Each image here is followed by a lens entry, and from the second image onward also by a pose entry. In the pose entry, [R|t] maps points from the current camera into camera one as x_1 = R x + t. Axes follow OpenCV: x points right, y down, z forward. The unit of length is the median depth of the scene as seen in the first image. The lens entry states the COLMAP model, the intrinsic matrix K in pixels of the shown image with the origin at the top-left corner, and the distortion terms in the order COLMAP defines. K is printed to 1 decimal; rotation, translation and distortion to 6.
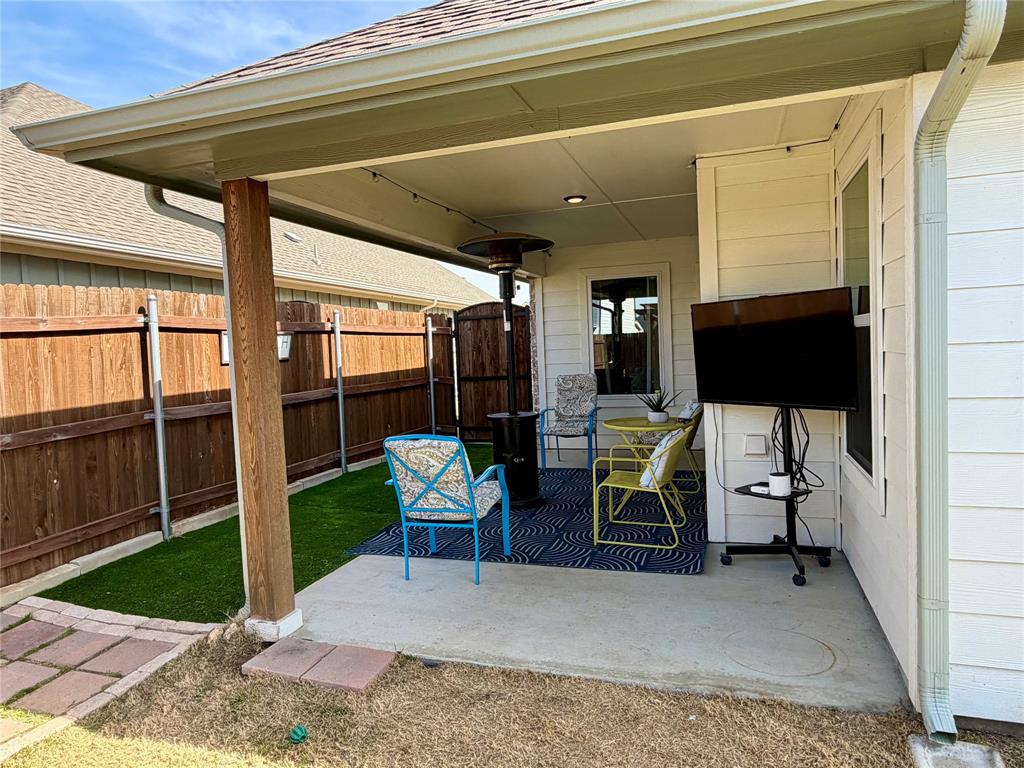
lens RADIAL K [[661.7, 0, 512.0], [0, 661.7, 384.0], [0, 0, 1]] dist [-0.003678, -0.002829]
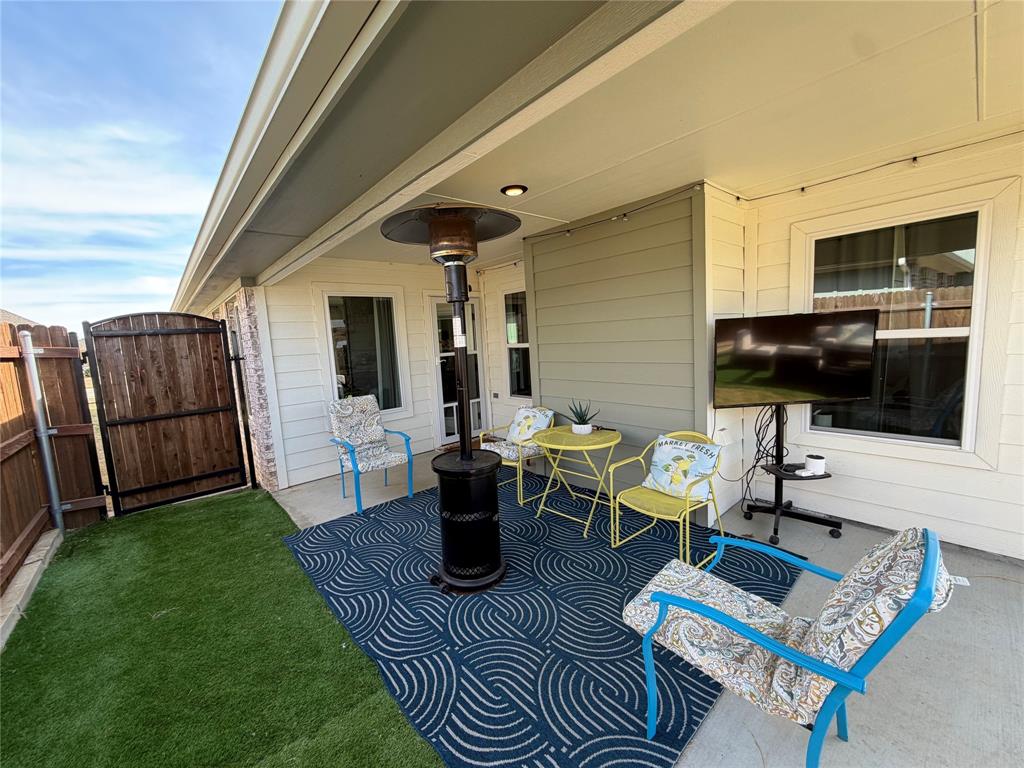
lens RADIAL K [[407.0, 0, 512.0], [0, 407.0, 384.0], [0, 0, 1]] dist [-0.000380, 0.000314]
pose [[0.515498, -0.083182, 0.852844, -0.510358], [0.082160, 0.995490, 0.047434, -0.080869], [-0.852943, 0.045618, 0.520007, 1.026852]]
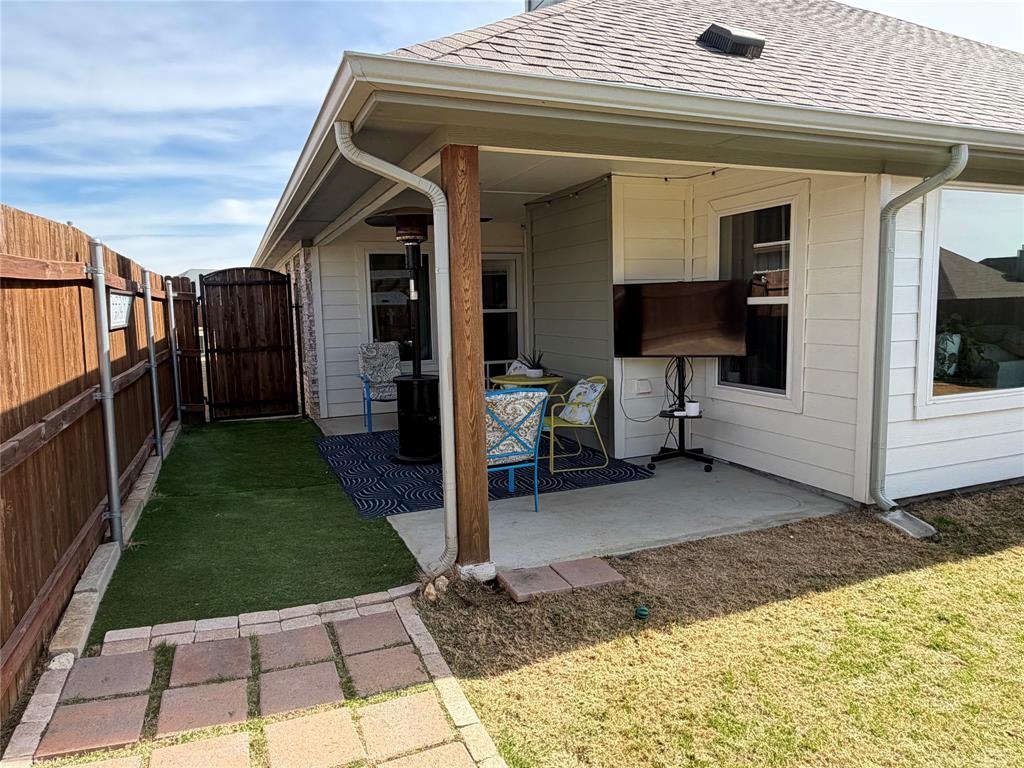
lens RADIAL K [[661.7, 0, 512.0], [0, 661.7, 384.0], [0, 0, 1]] dist [-0.003678, -0.002829]
pose [[0.759104, -0.051073, 0.648963, -0.830523], [0.027100, 0.998533, 0.046885, 0.013986], [-0.650405, -0.018004, 0.759374, 0.123594]]
